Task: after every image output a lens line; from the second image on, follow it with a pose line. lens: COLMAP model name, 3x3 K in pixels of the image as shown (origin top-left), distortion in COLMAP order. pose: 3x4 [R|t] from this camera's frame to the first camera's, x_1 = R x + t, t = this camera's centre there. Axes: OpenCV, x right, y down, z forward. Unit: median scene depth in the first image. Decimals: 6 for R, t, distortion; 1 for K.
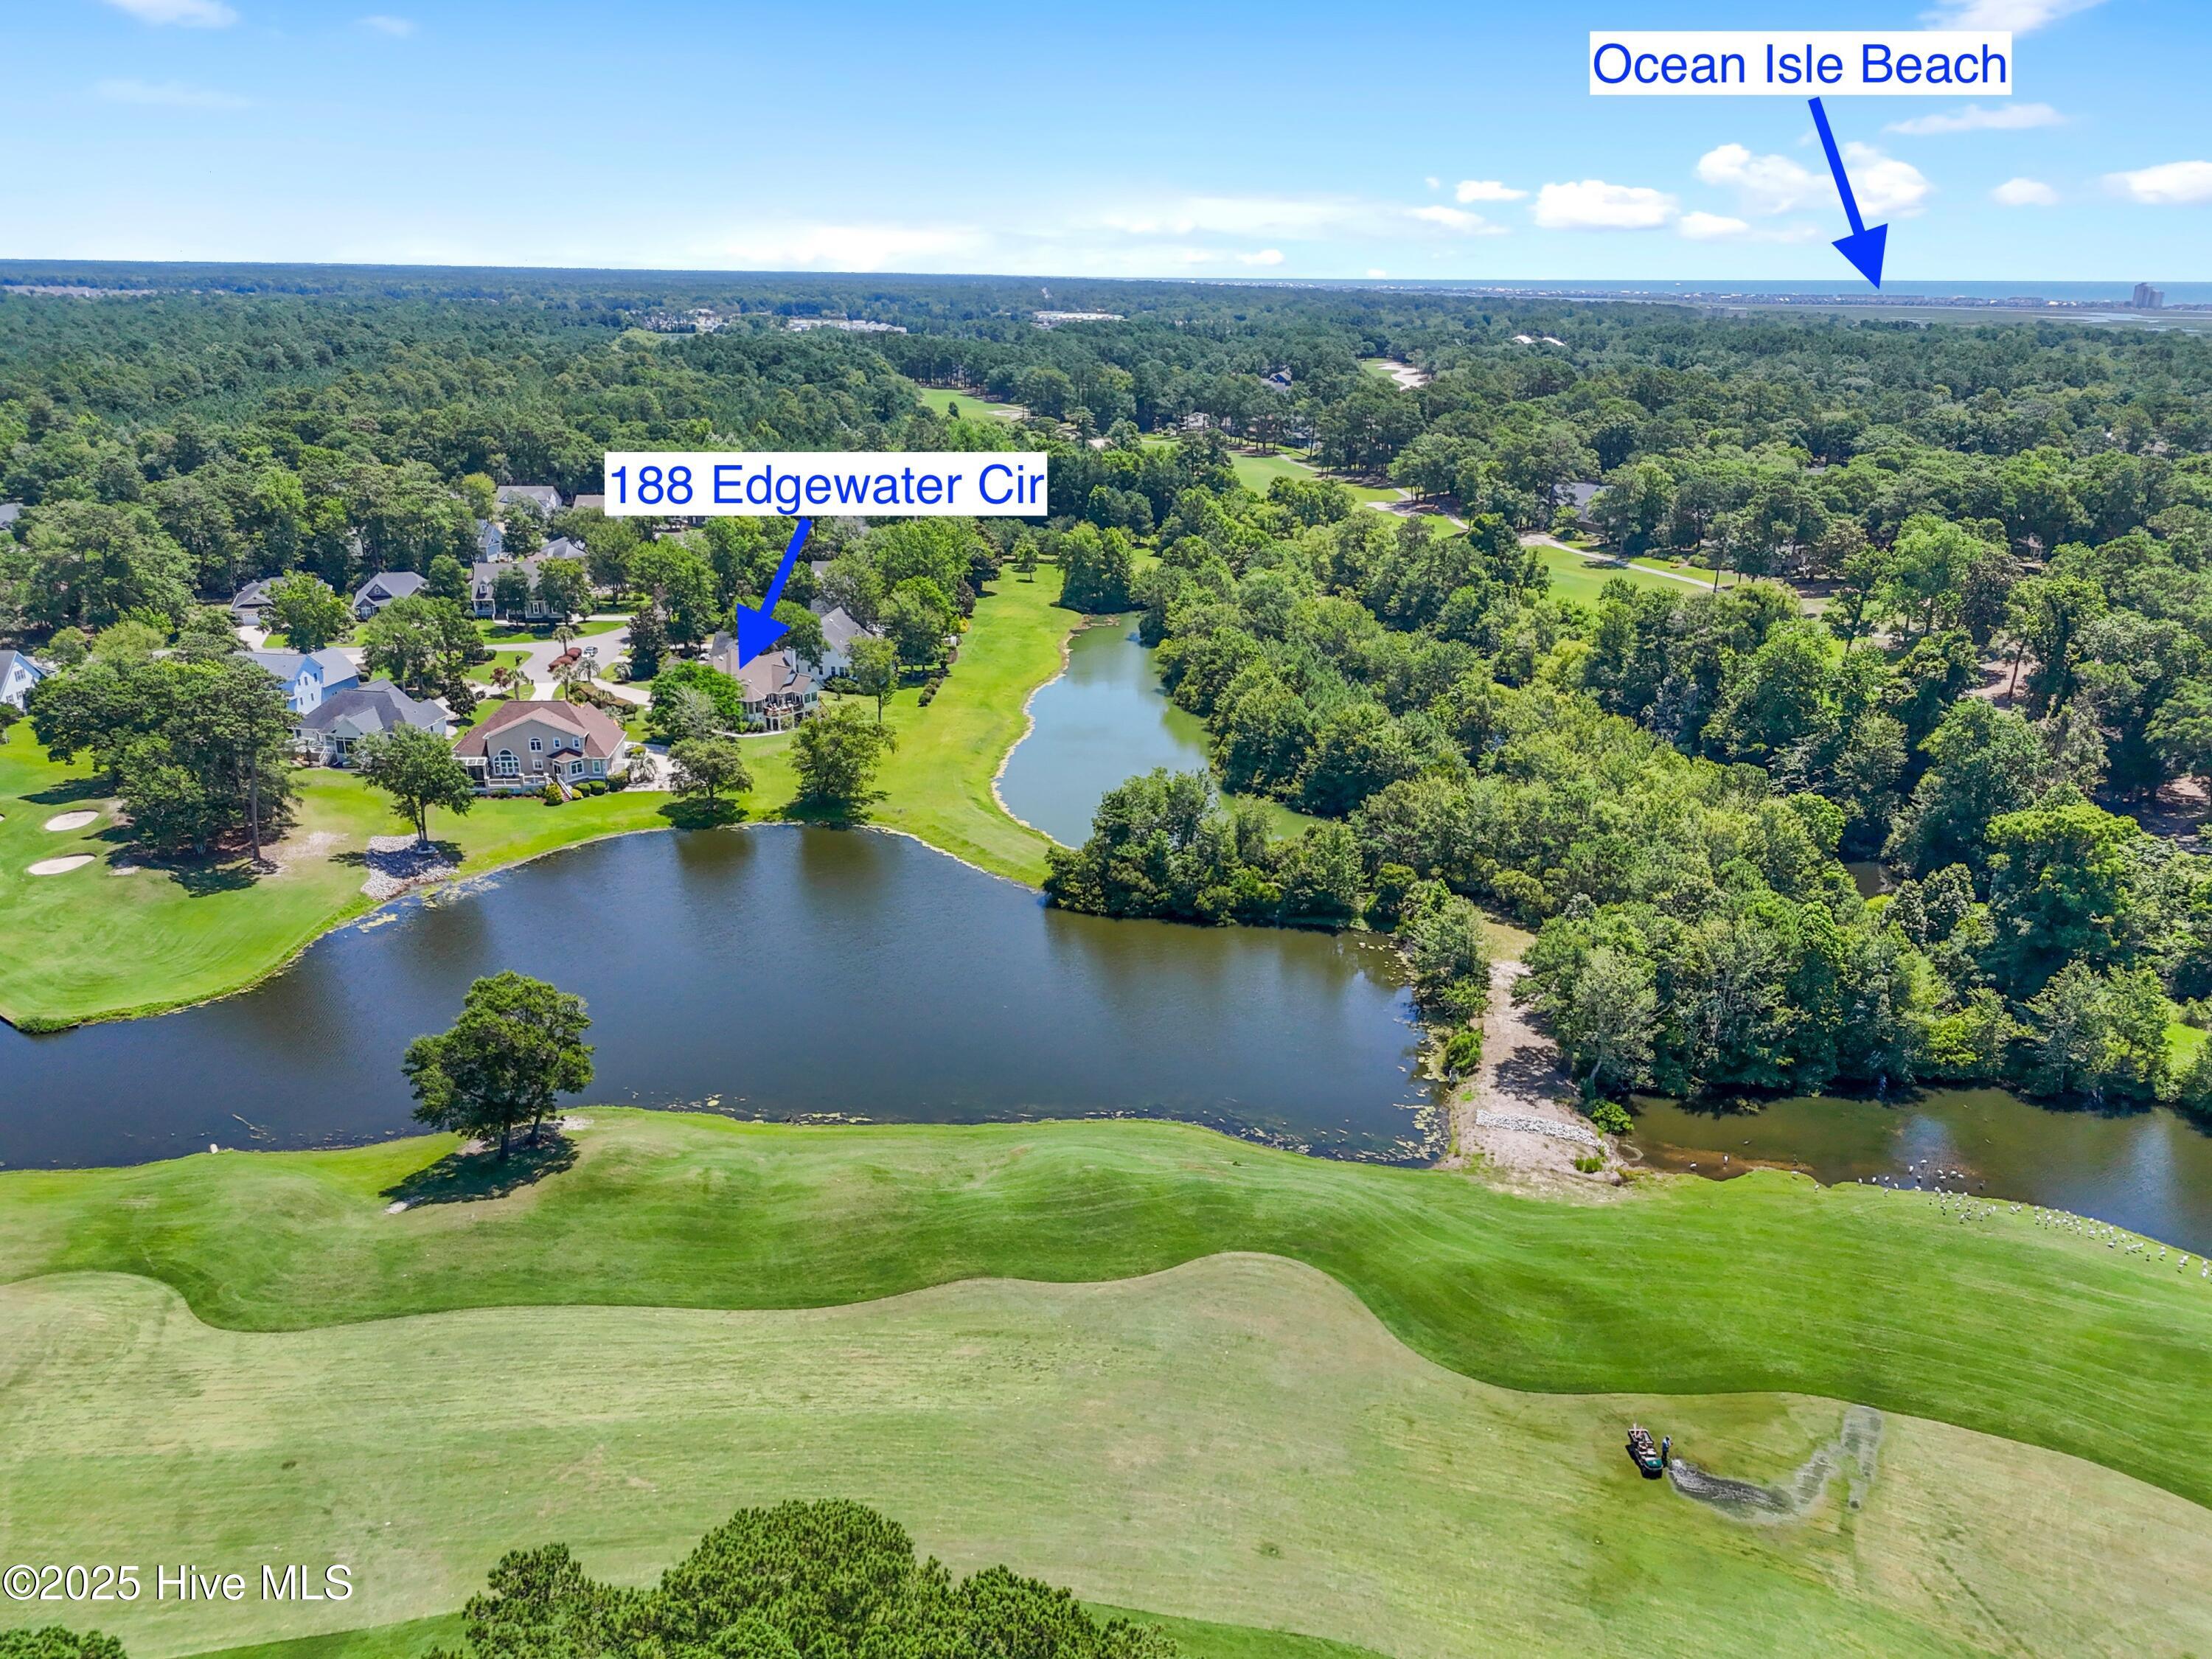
lens RADIAL K [[1556.0, 0, 1108.6], [0, 1556.0, 838.6], [0, 0, 1]] dist [0.078265, -0.159840]
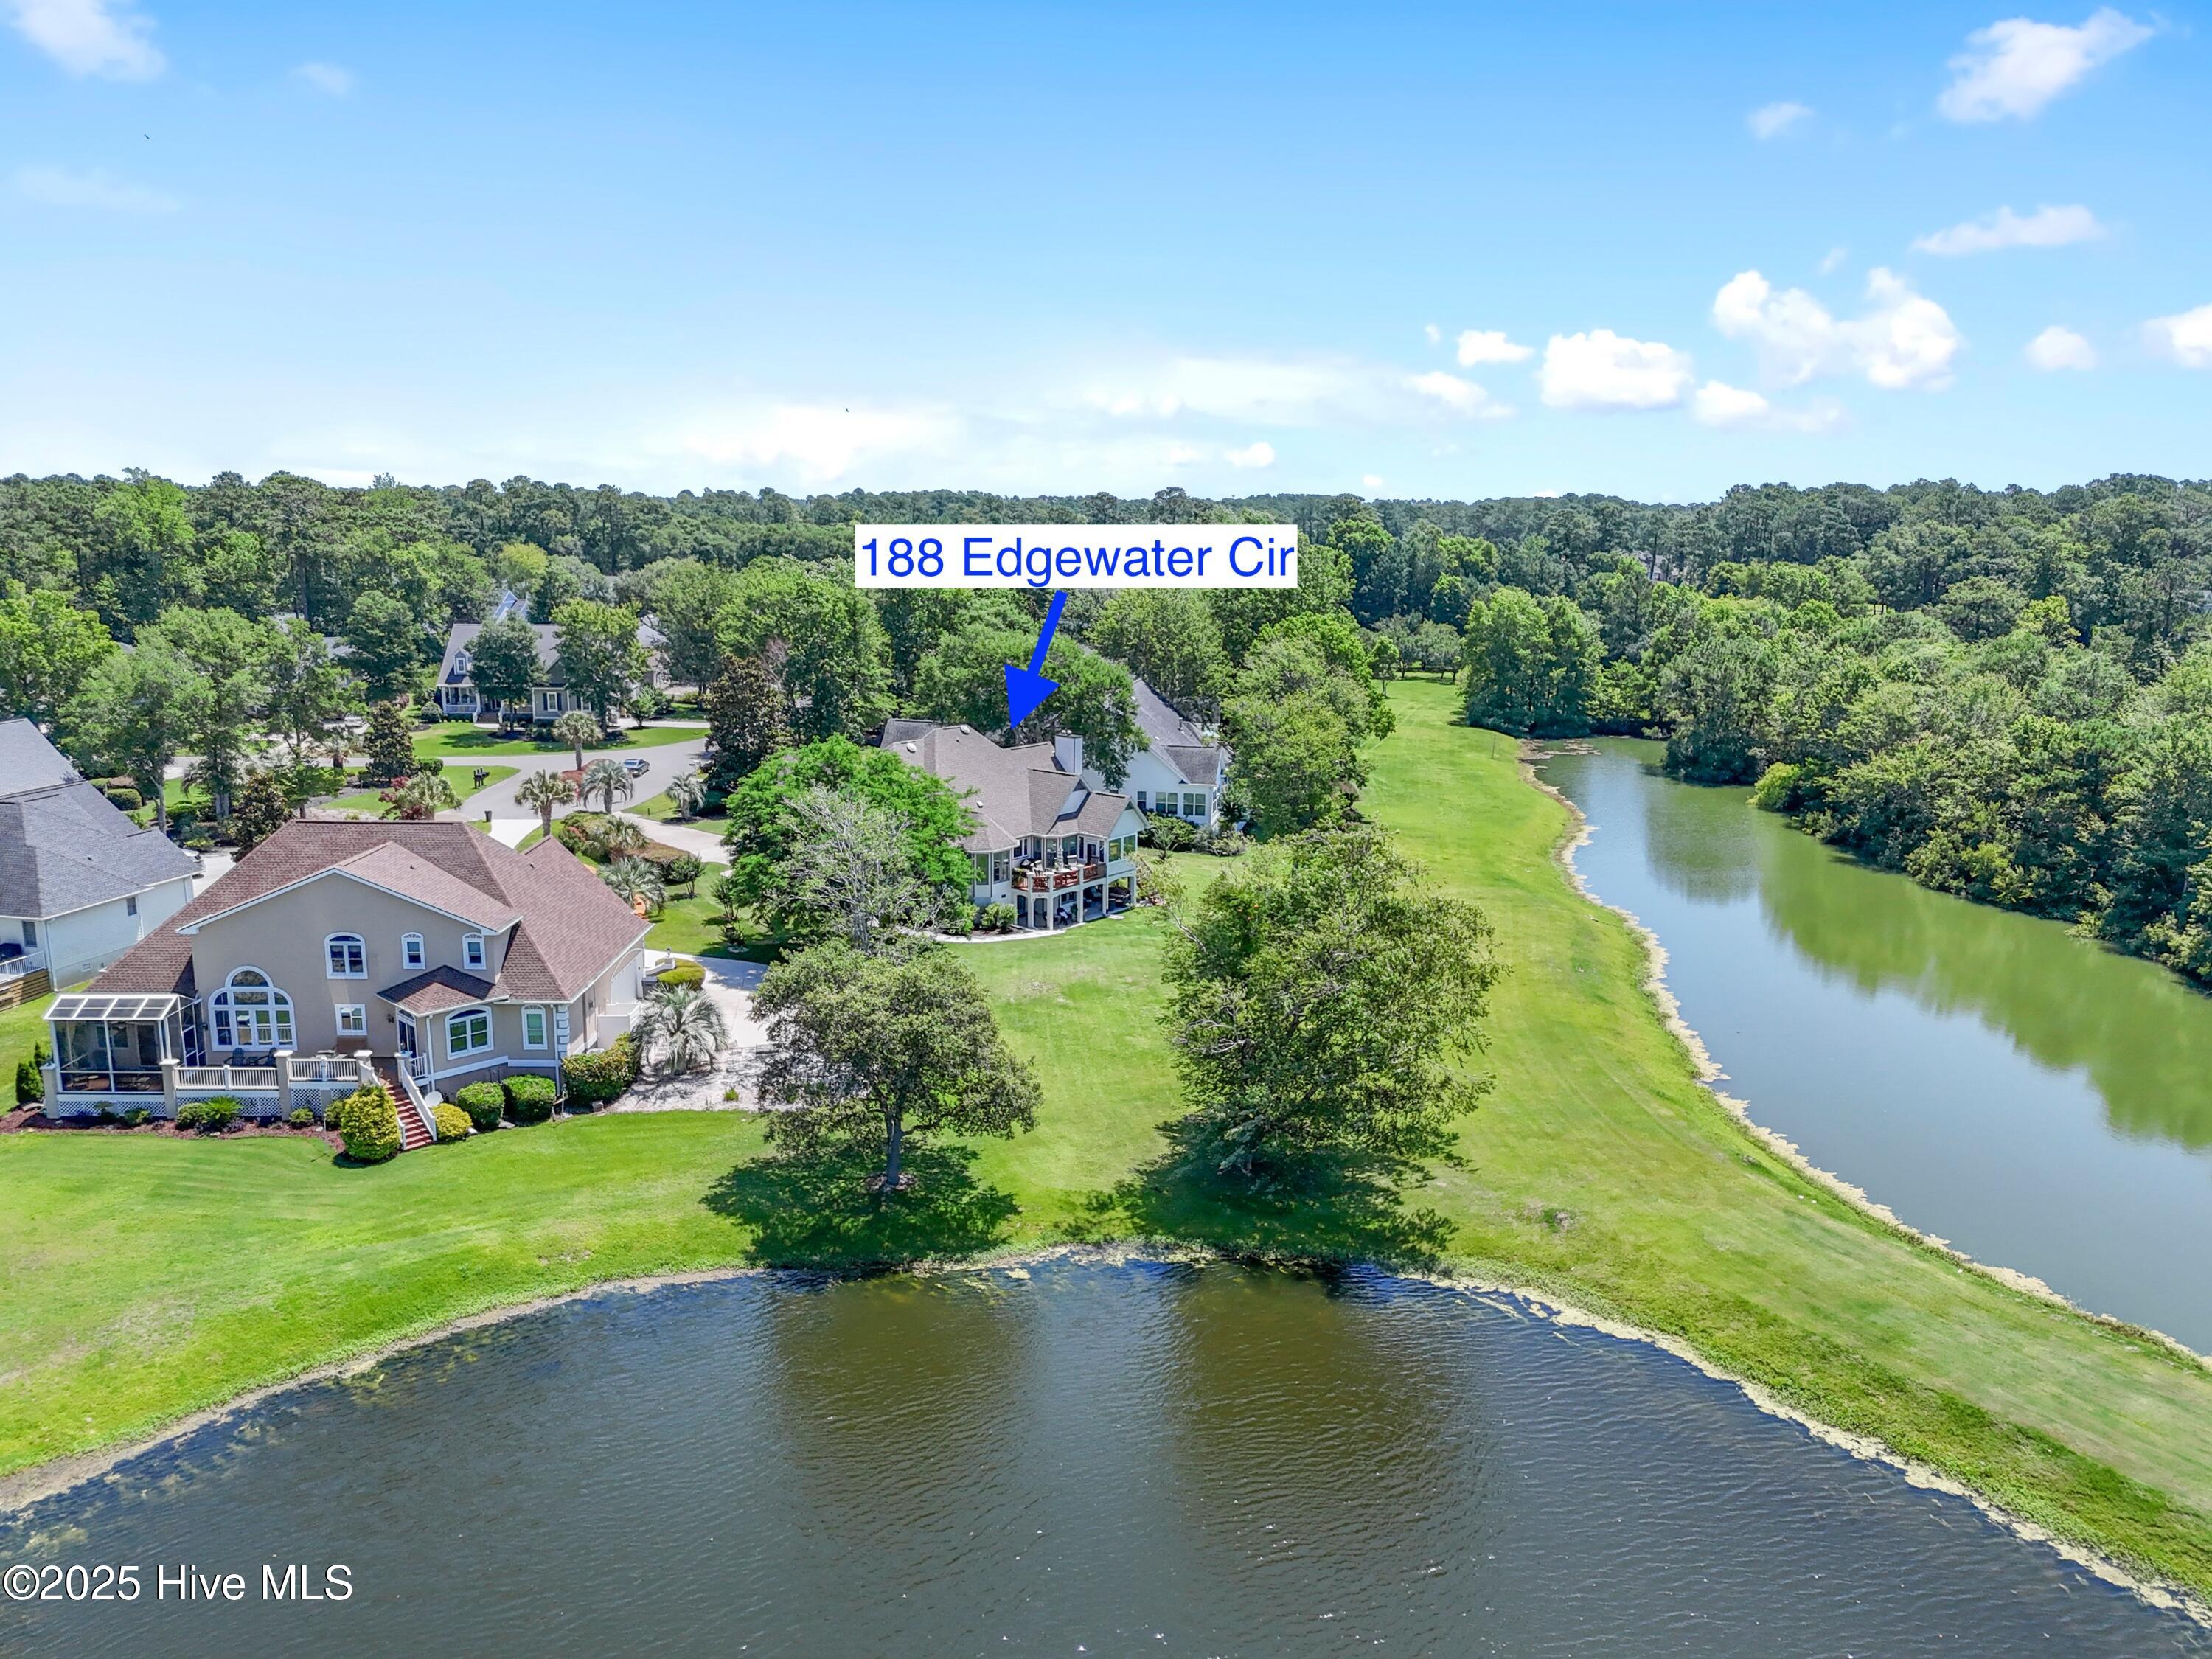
lens RADIAL K [[1611.9, 0, 1116.9], [0, 1611.9, 832.9], [0, 0, 1]] dist [0.080160, -0.077891]
pose [[0.997034, 0.014780, -0.075525, -0.152408], [-0.025197, 0.989986, -0.138900, -0.034732], [0.072716, 0.140391, 0.987422, 0.556947]]
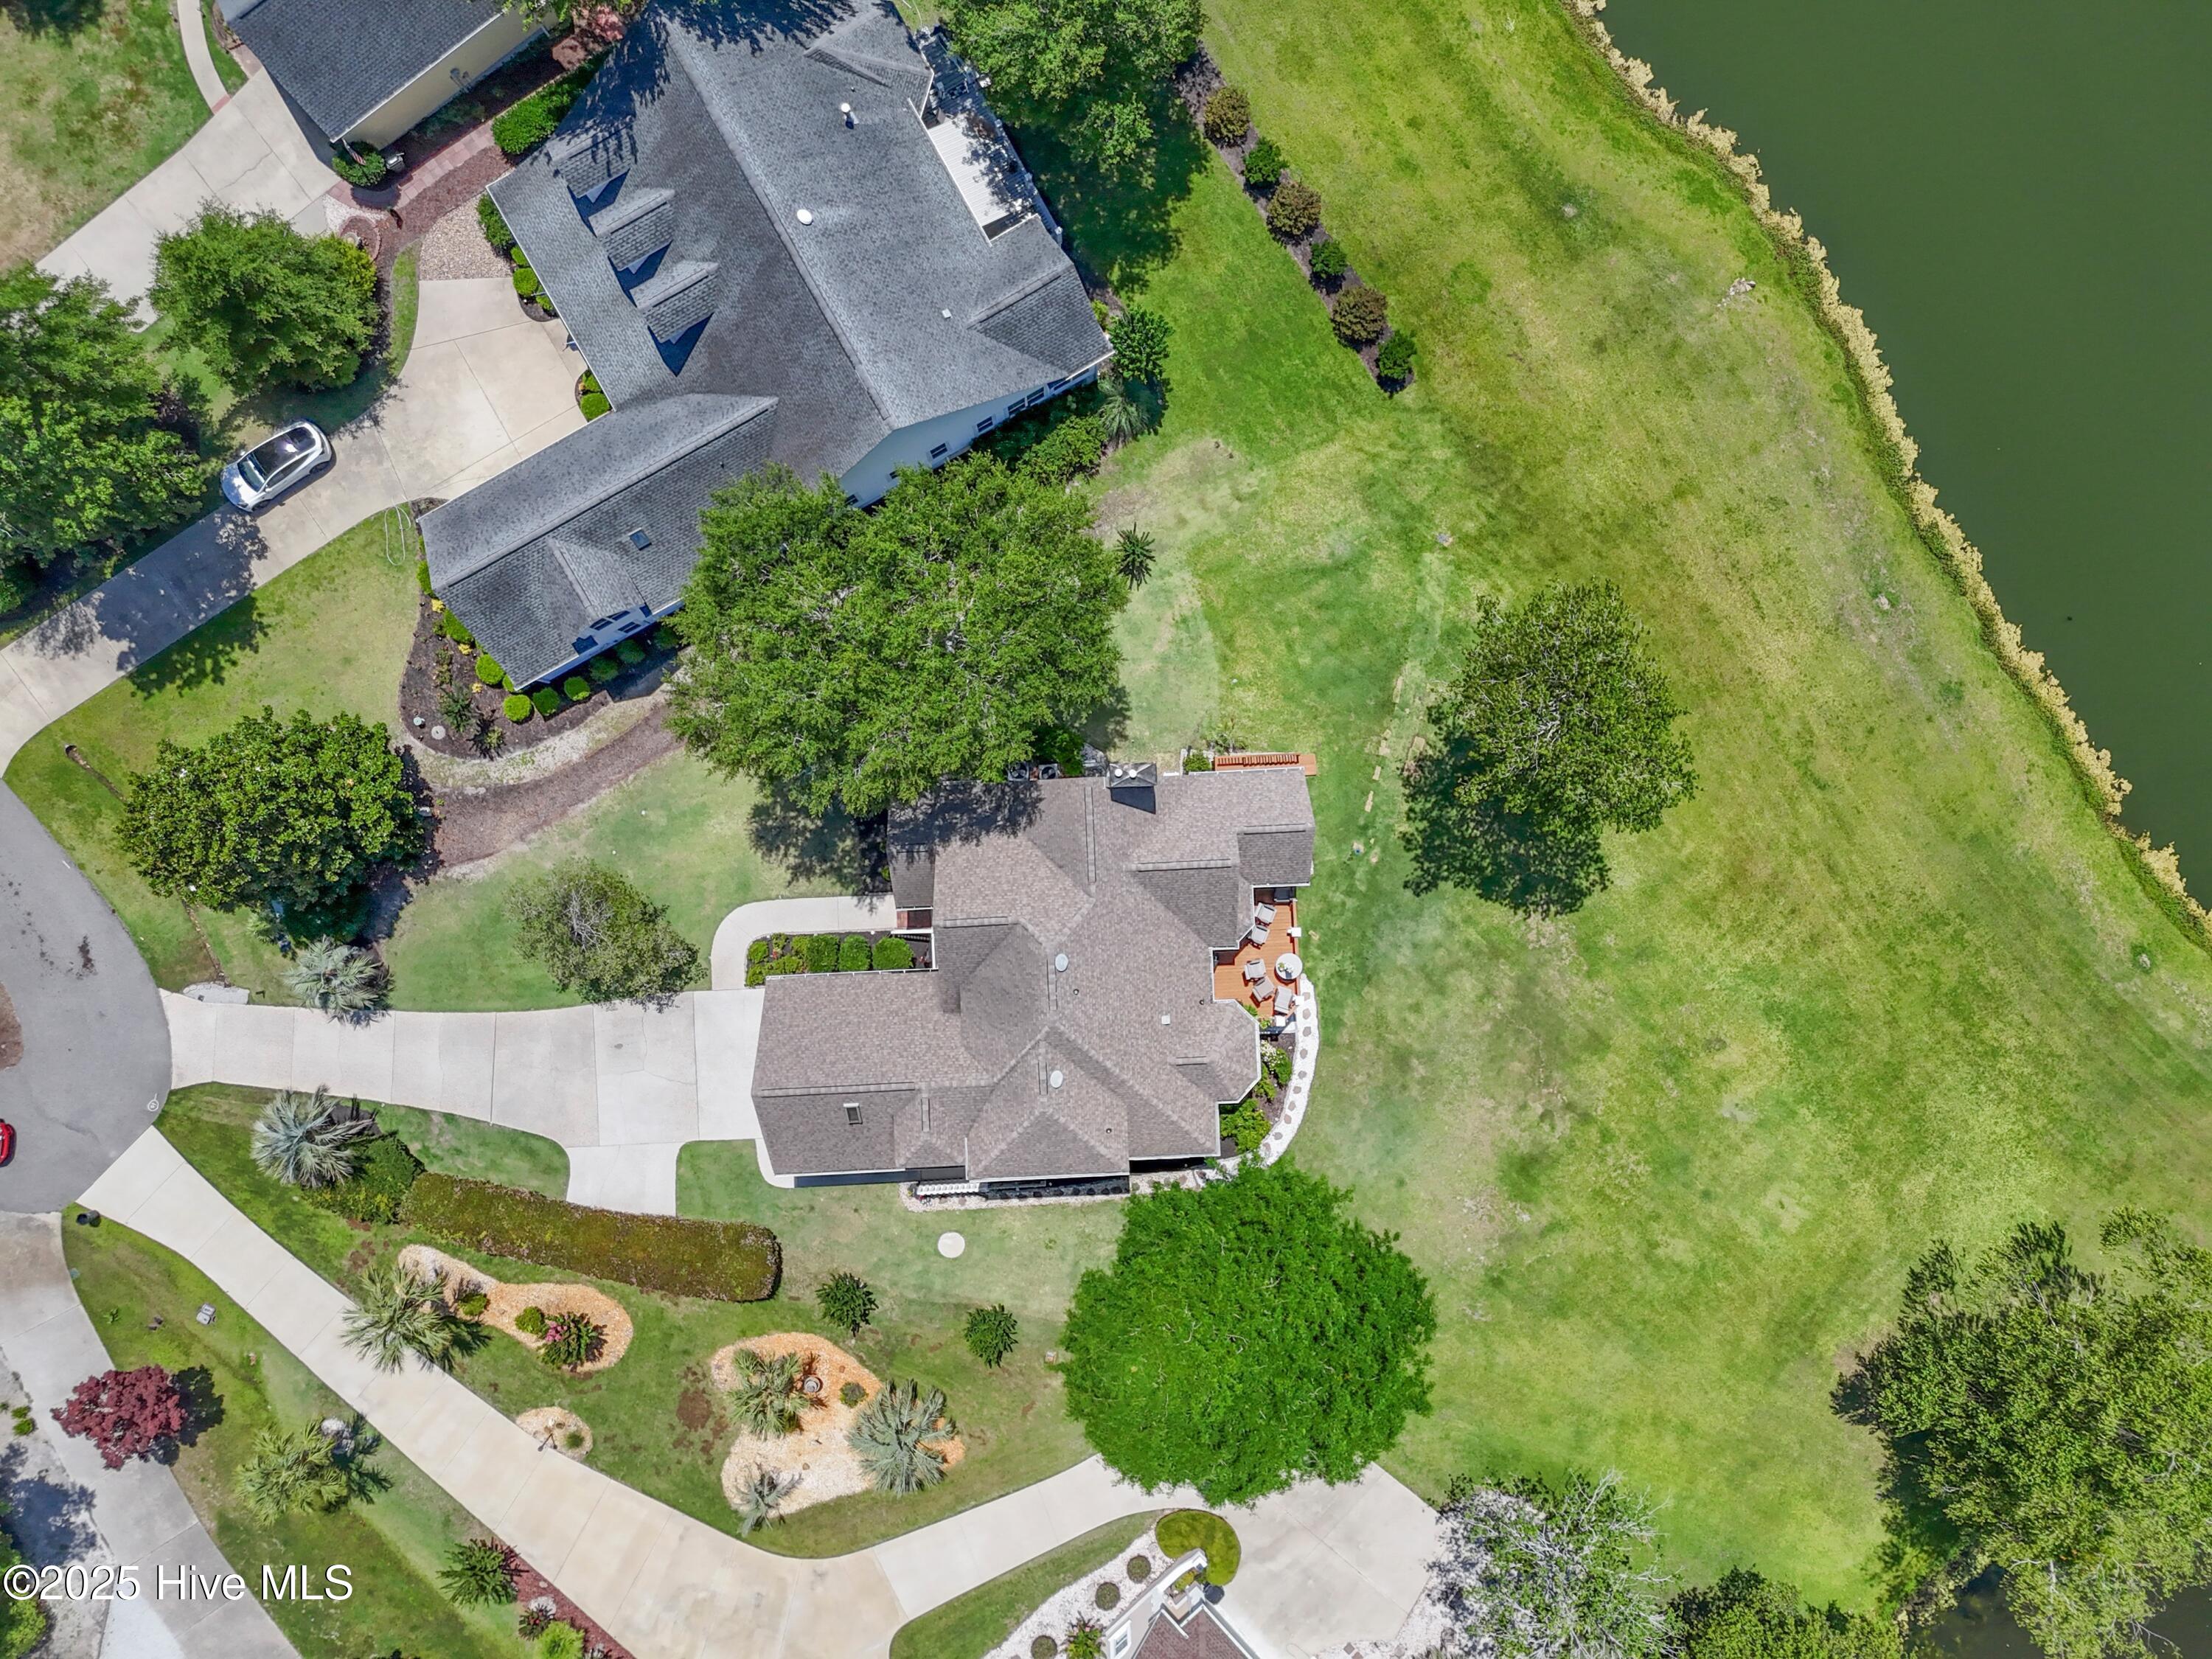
lens RADIAL K [[1611.9, 0, 1116.9], [0, 1611.9, 832.9], [0, 0, 1]] dist [0.080160, -0.077891]
pose [[0.795968, -0.605333, 0.002543, -0.203249], [0.186533, 0.249269, 0.950300, -0.333056], [-0.575882, -0.755935, 0.311325, 0.883099]]
